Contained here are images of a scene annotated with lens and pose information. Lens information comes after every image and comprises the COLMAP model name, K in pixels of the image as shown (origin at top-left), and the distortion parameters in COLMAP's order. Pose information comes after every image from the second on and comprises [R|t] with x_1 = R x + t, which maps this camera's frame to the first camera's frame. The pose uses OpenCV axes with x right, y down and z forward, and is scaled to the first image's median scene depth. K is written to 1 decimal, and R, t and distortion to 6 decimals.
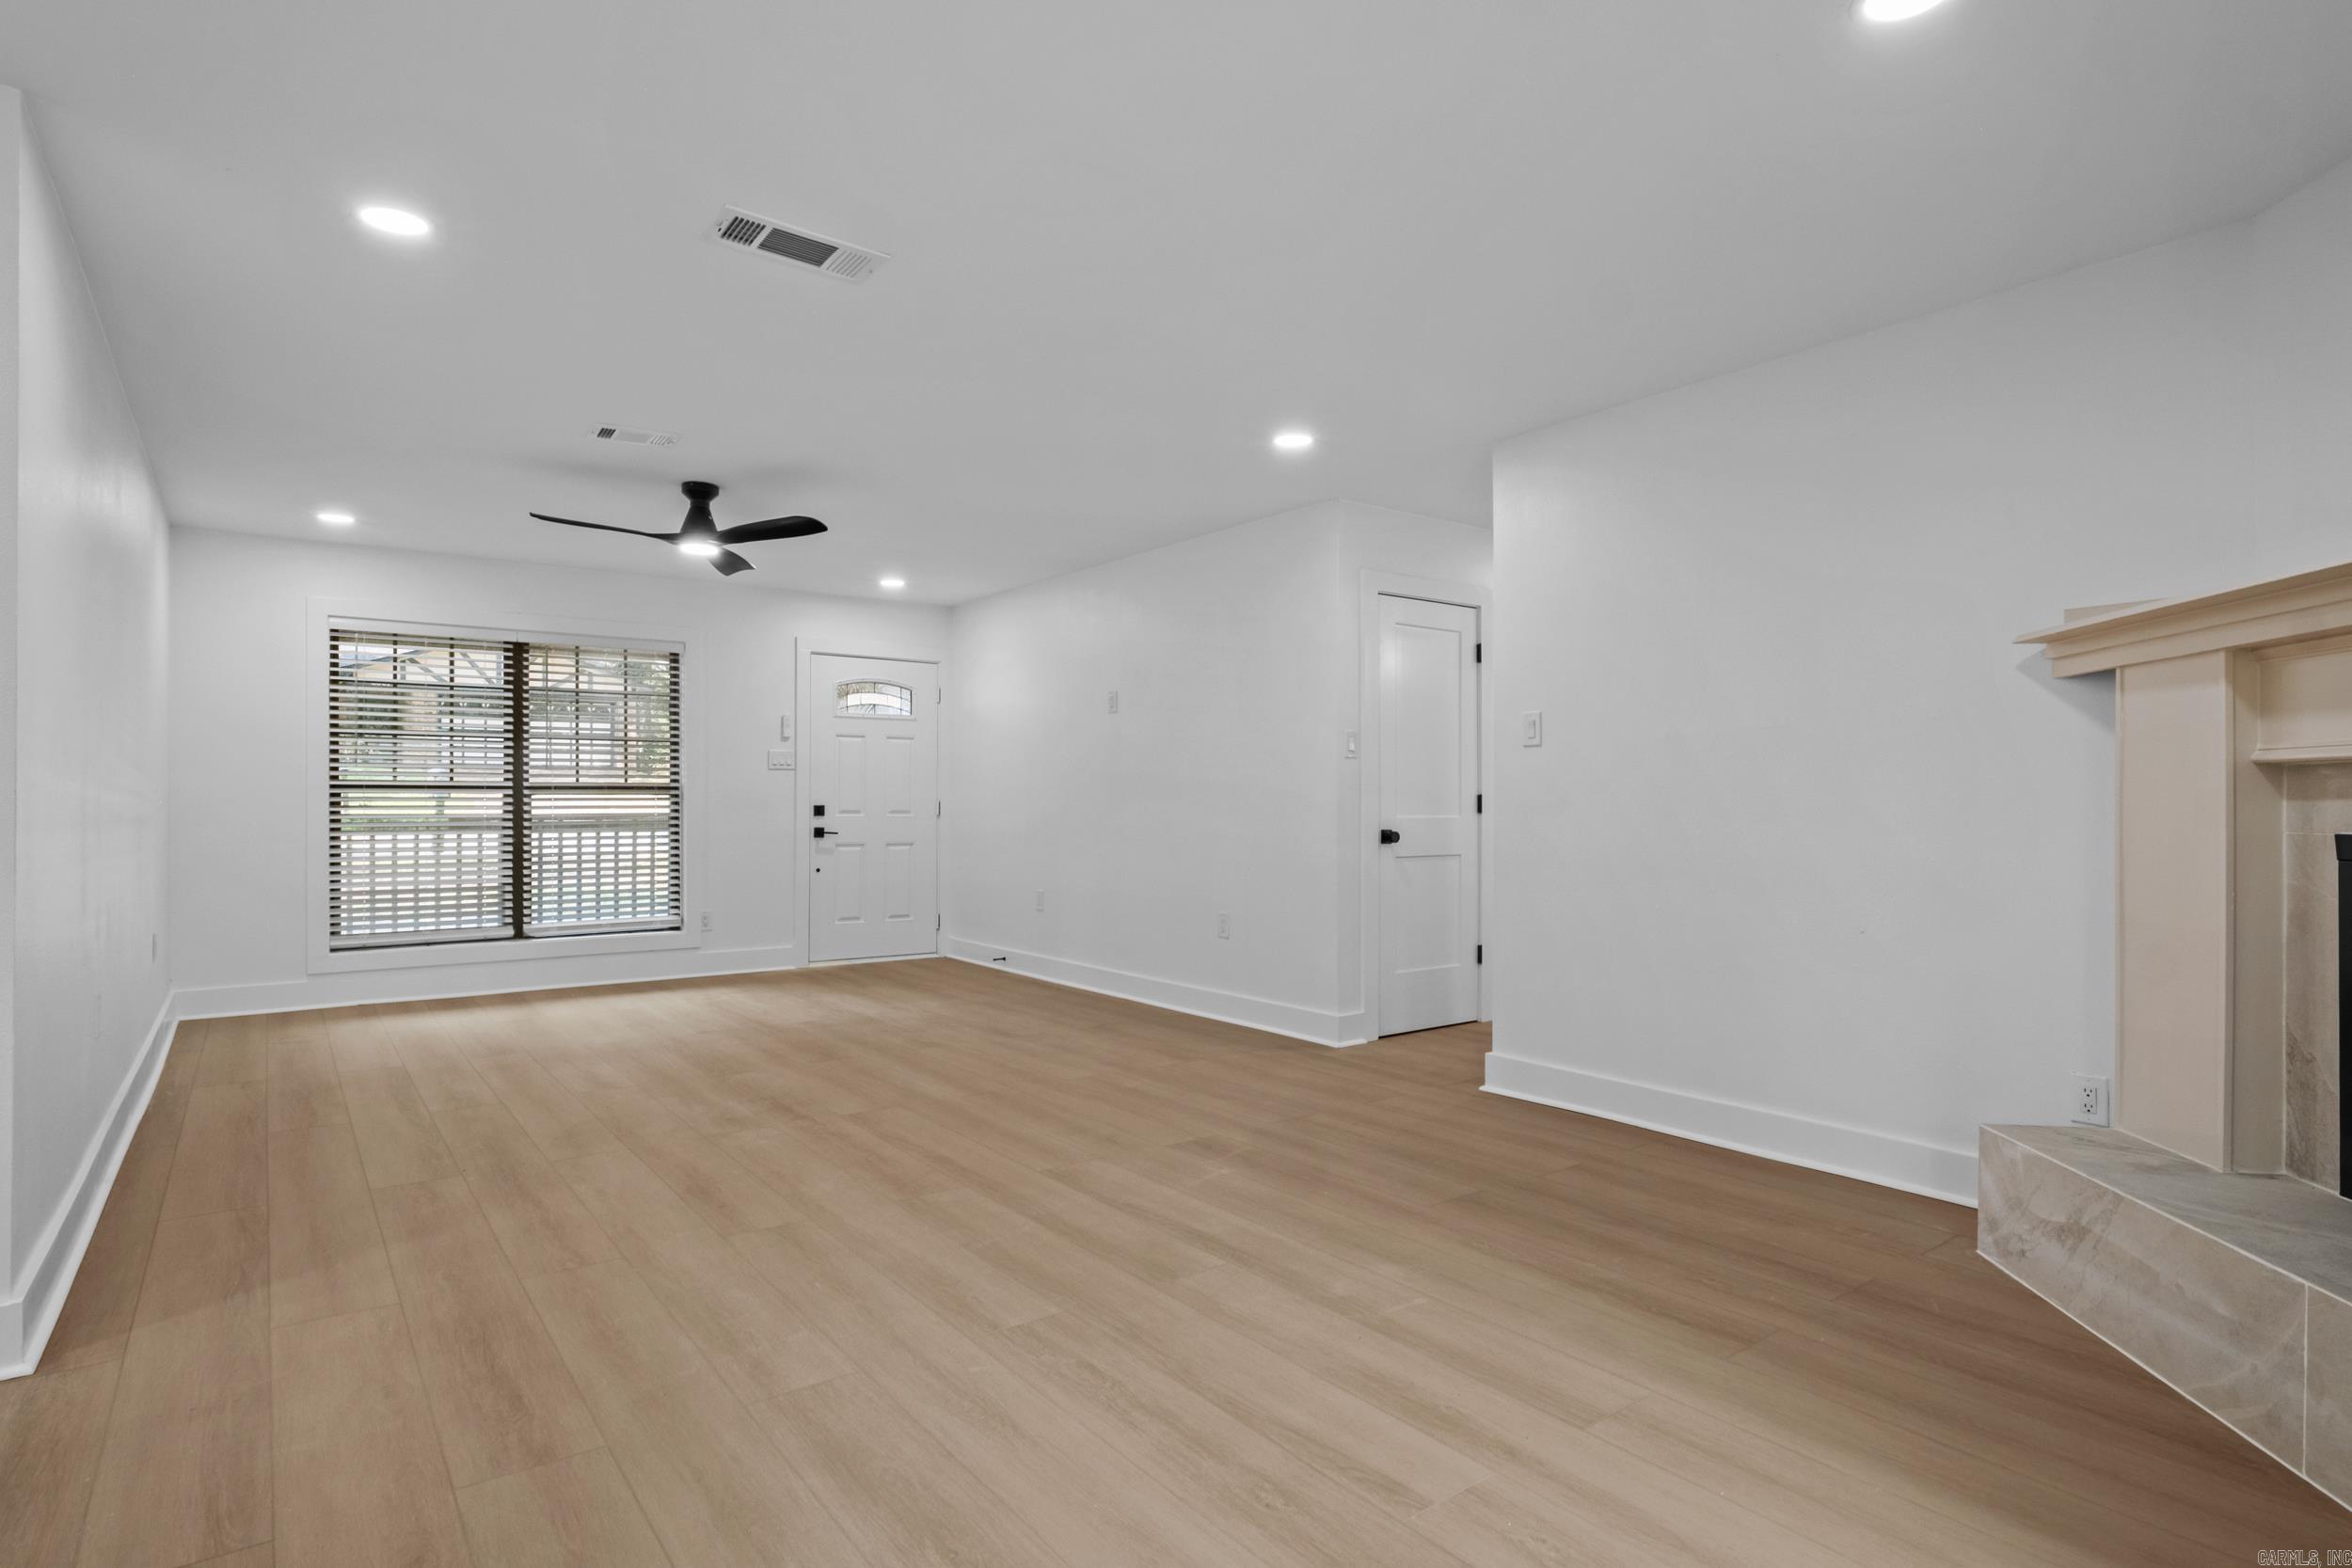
lens RADIAL K [[1204.8, 0, 1171.8], [0, 1204.8, 797.1], [0, 0, 1]] dist [-0.000661, 0.000998]
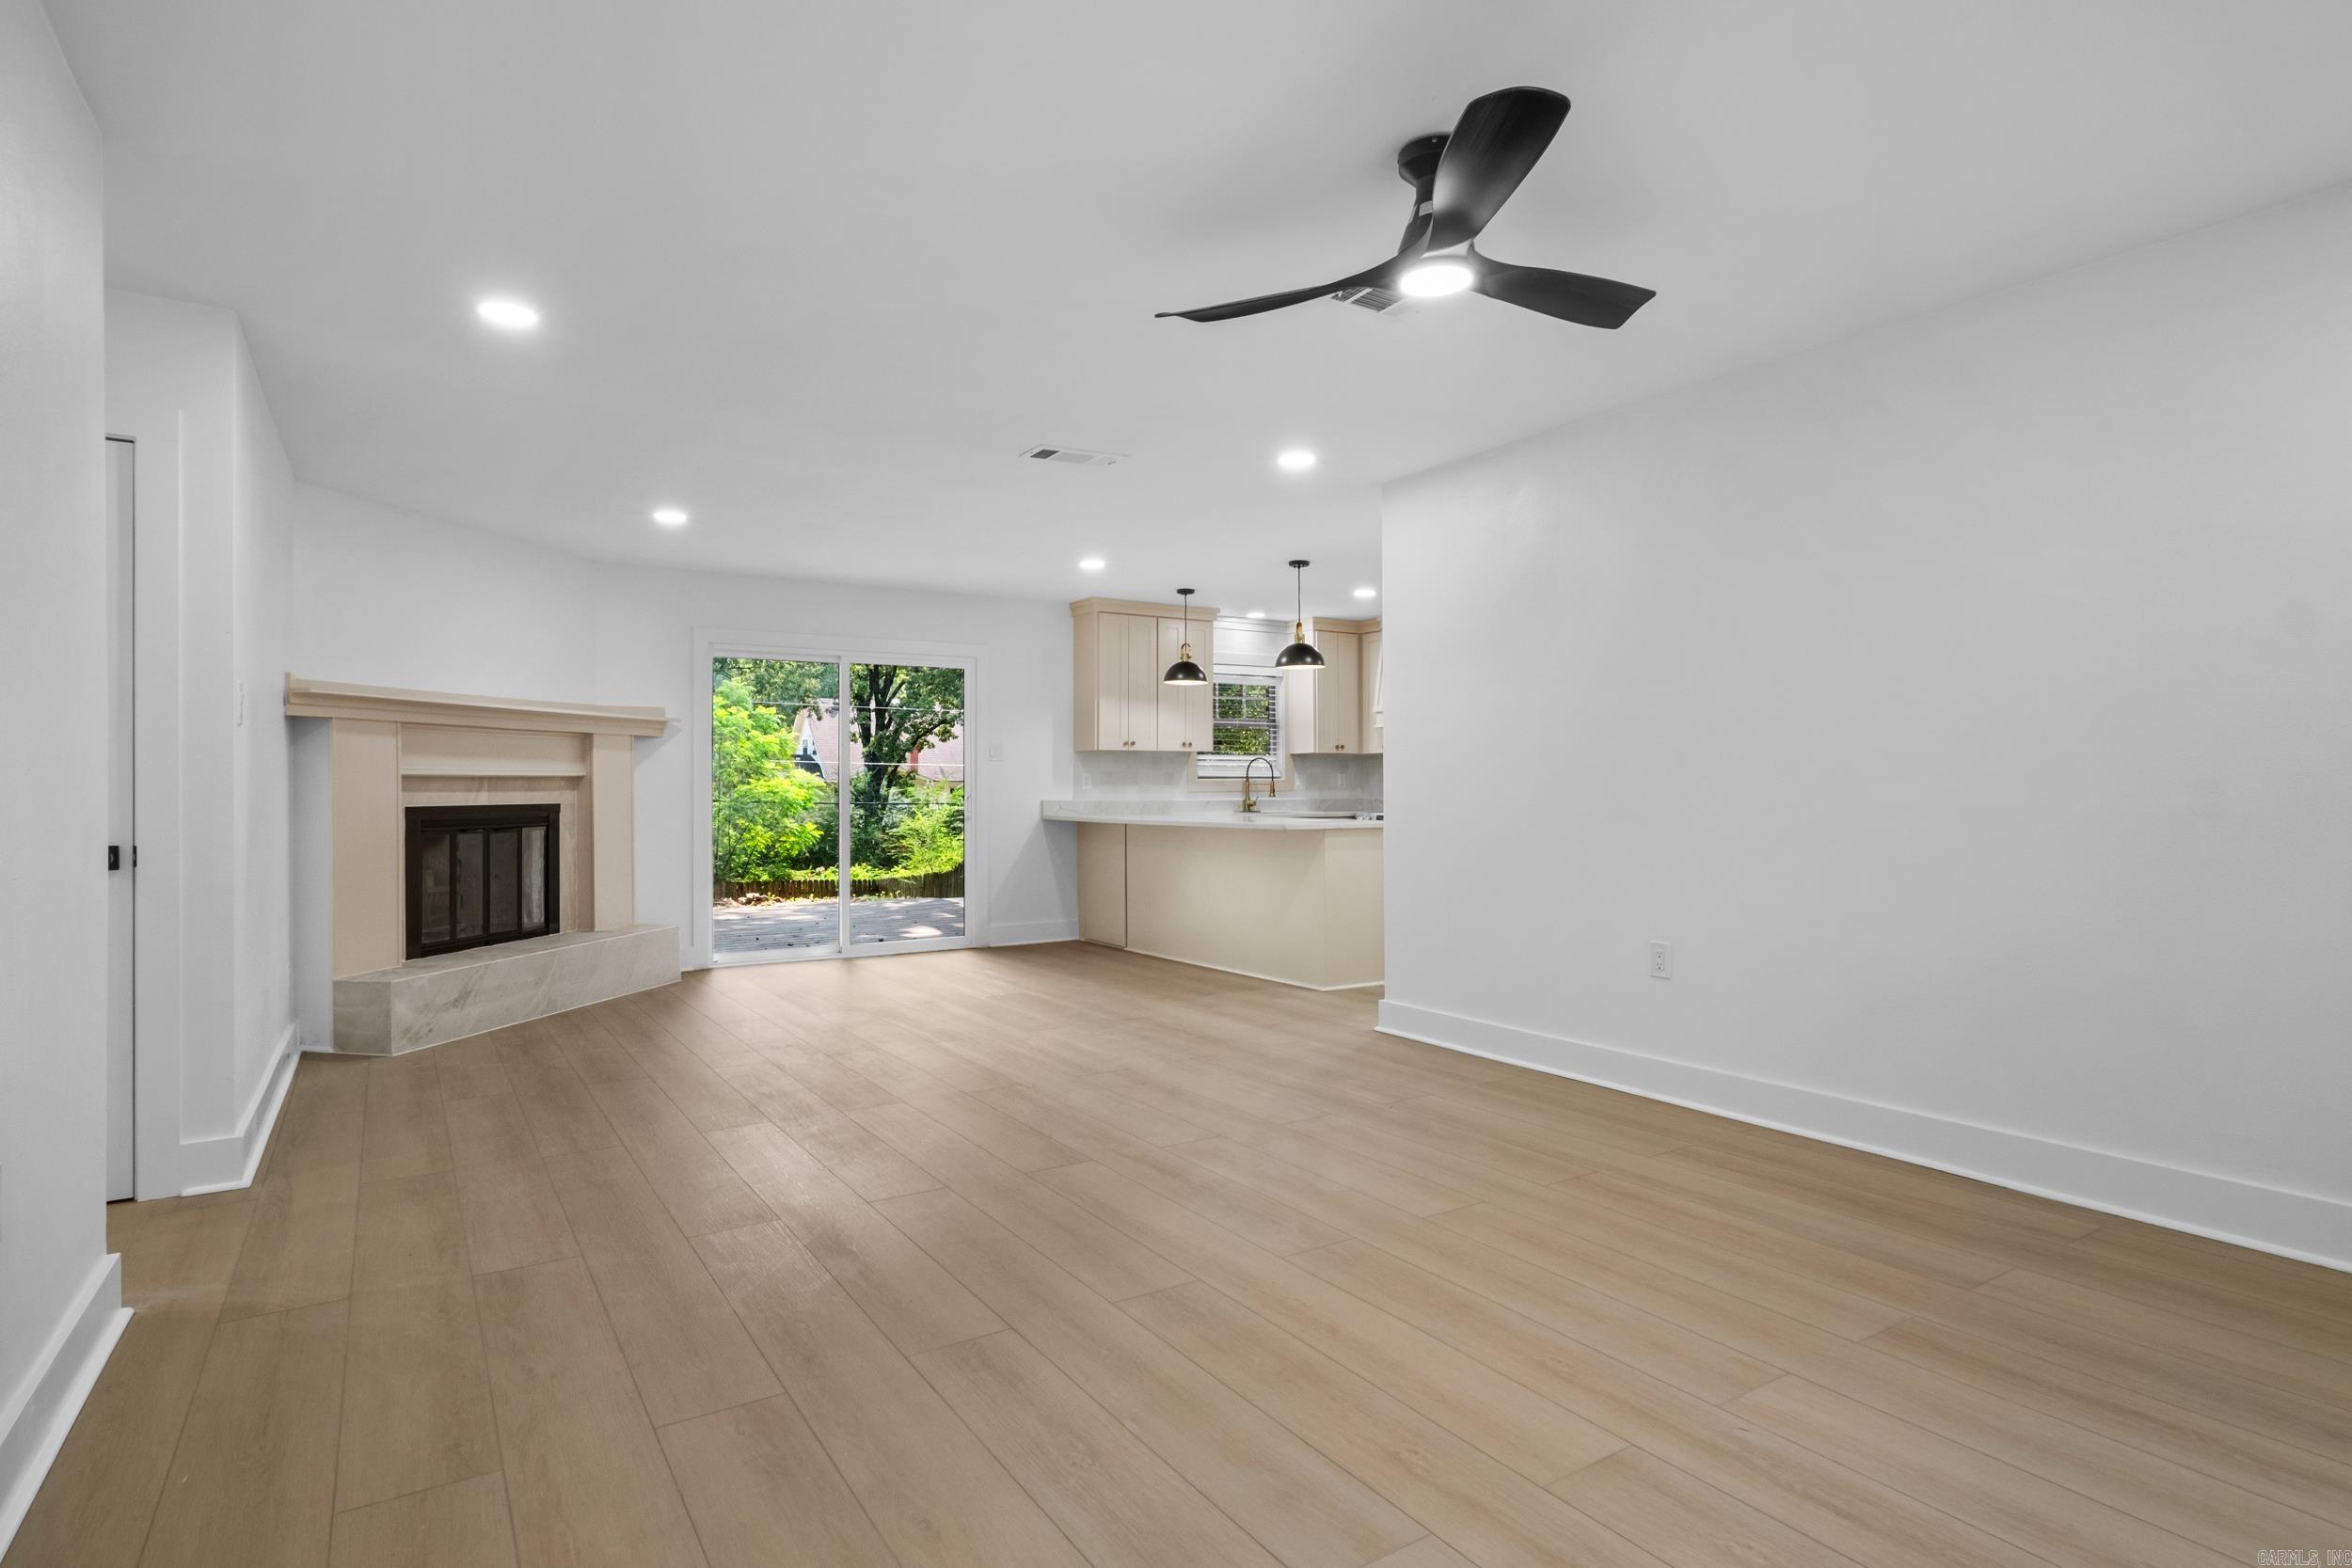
lens RADIAL K [[1202.9, 0, 1155.3], [0, 1202.9, 784.5], [0, 0, 1]] dist [-0.002942, -0.000003]
pose [[-0.996662, 0.005762, 0.081440, -0.474011], [0.005213, 0.999962, -0.006952, 0.007545], [-0.081477, -0.006504, -0.996654, 2.248361]]
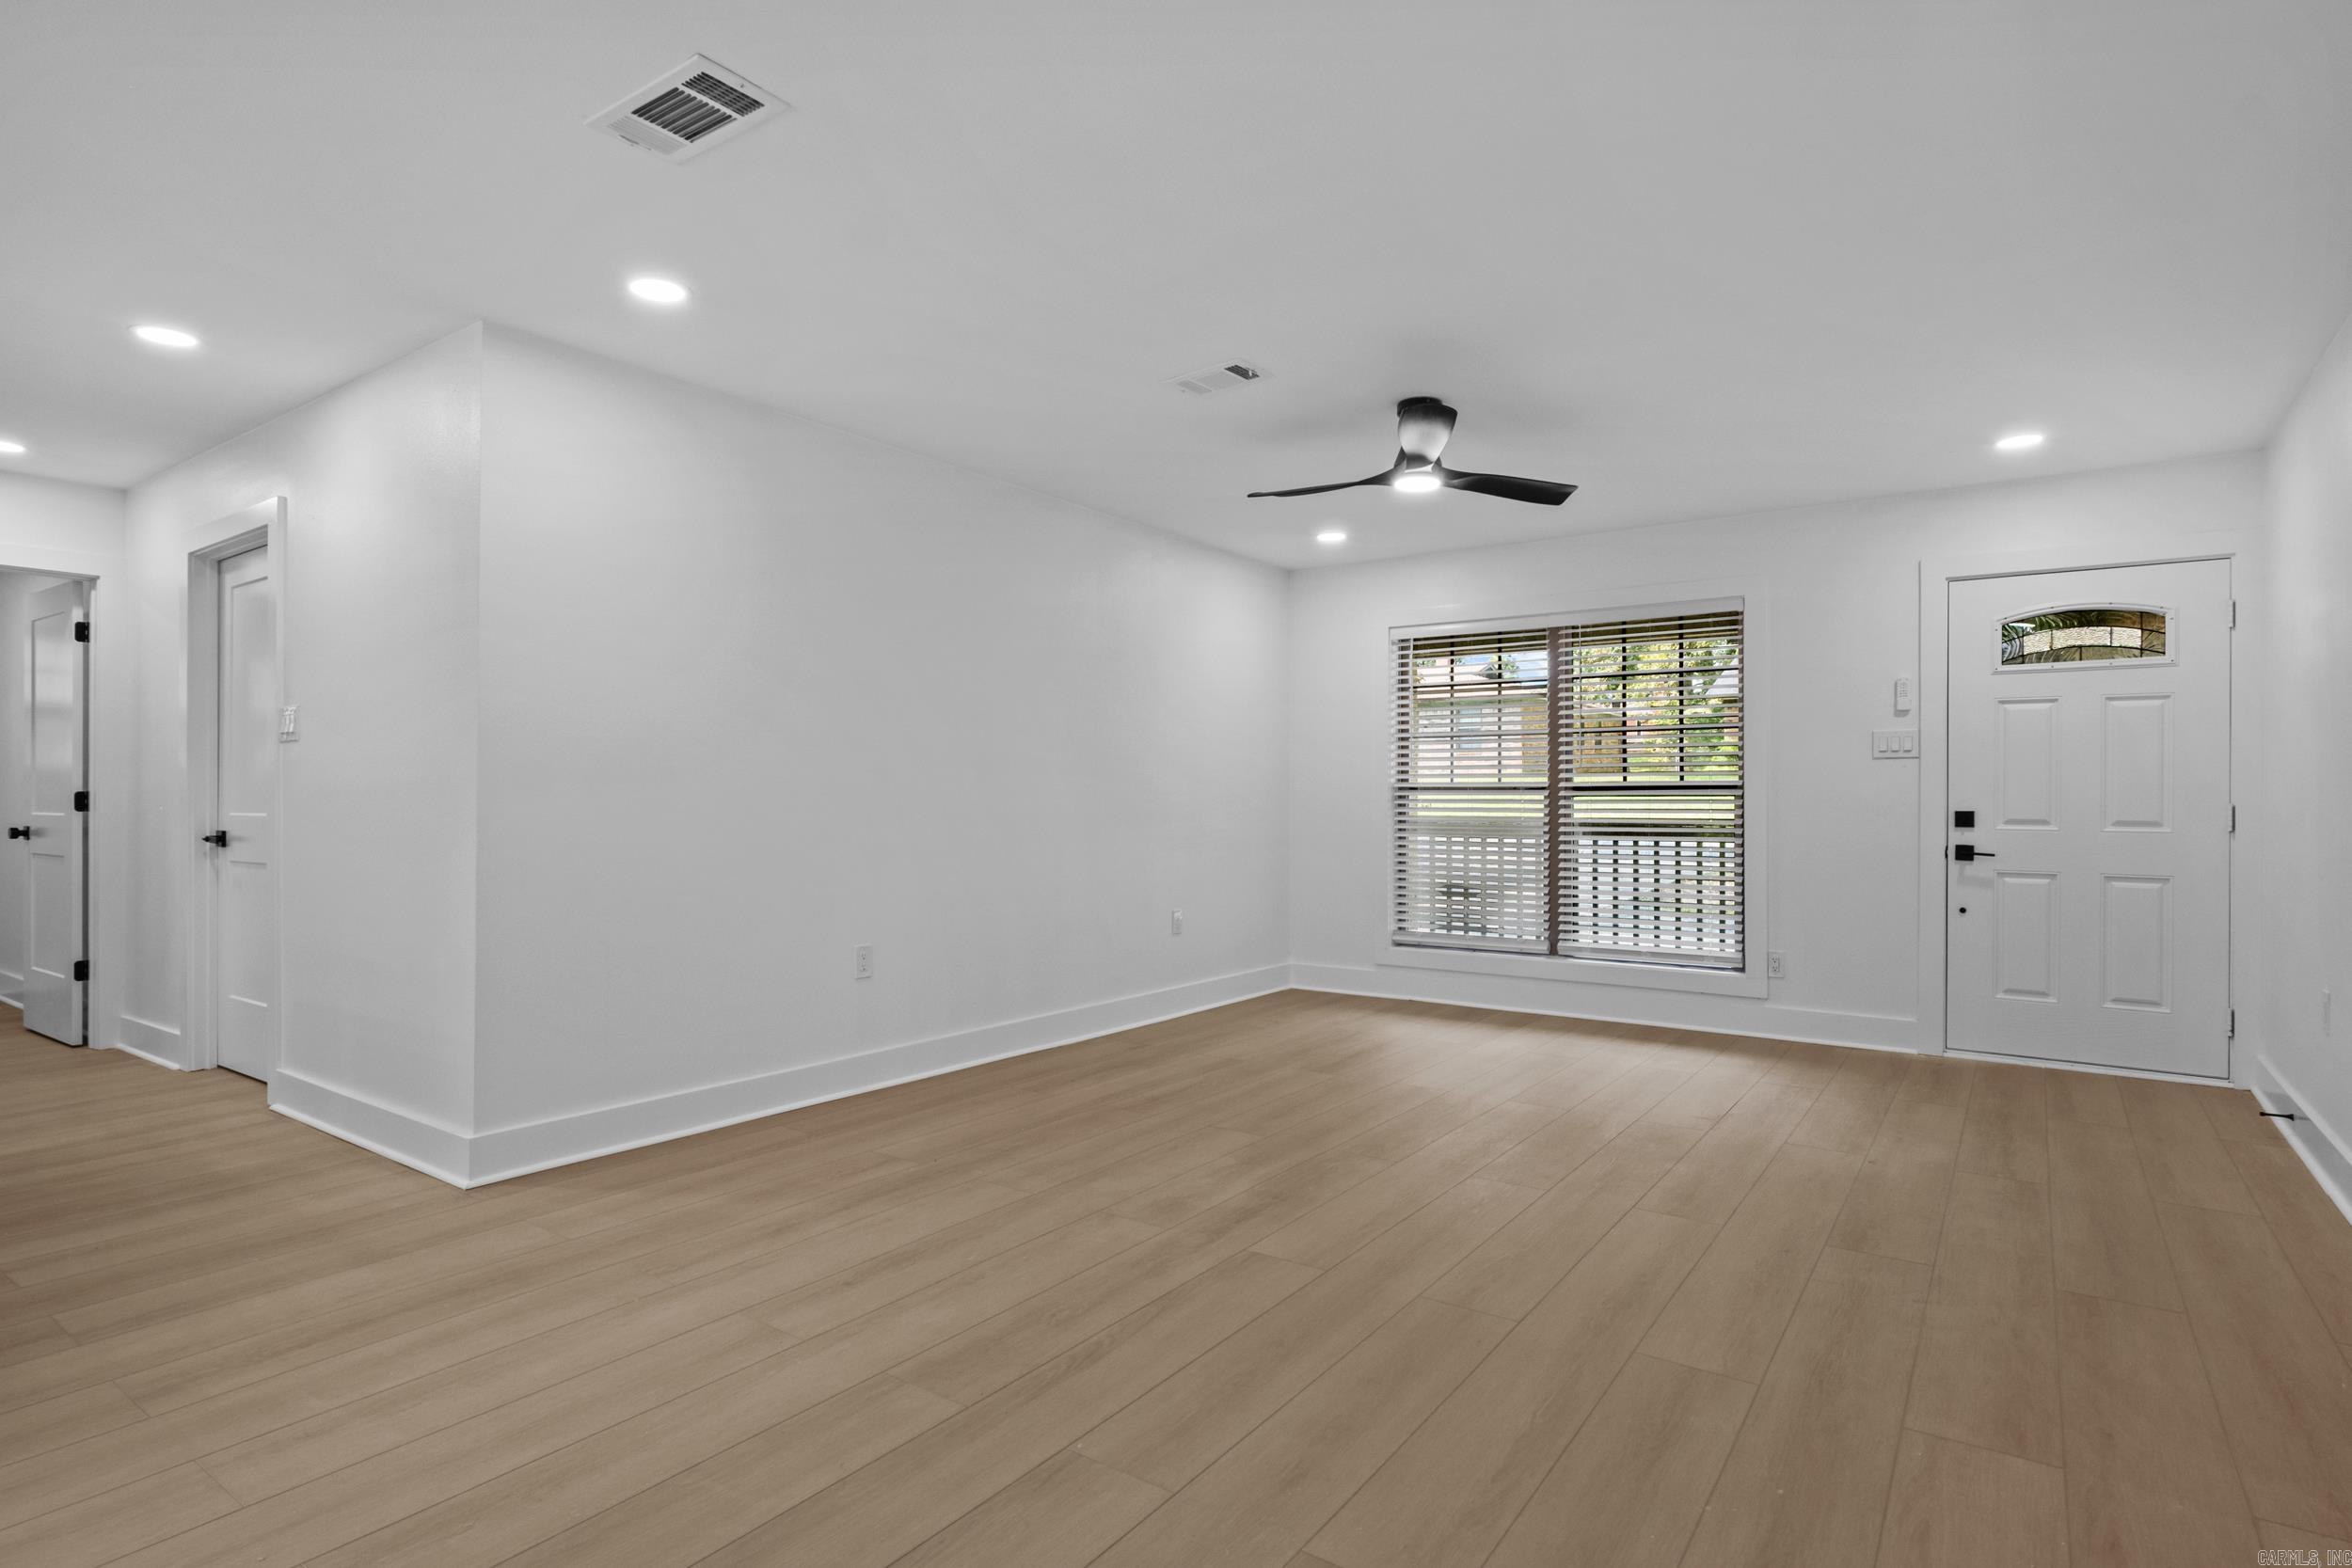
lens RADIAL K [[1202.9, 0, 1155.3], [0, 1202.9, 784.5], [0, 0, 1]] dist [-0.002942, -0.000003]
pose [[0.294264, -0.014184, -0.955619, 0.465707], [-0.000688, 0.999886, -0.015053, 0.005962], [0.955724, 0.005087, 0.294221, 0.907847]]
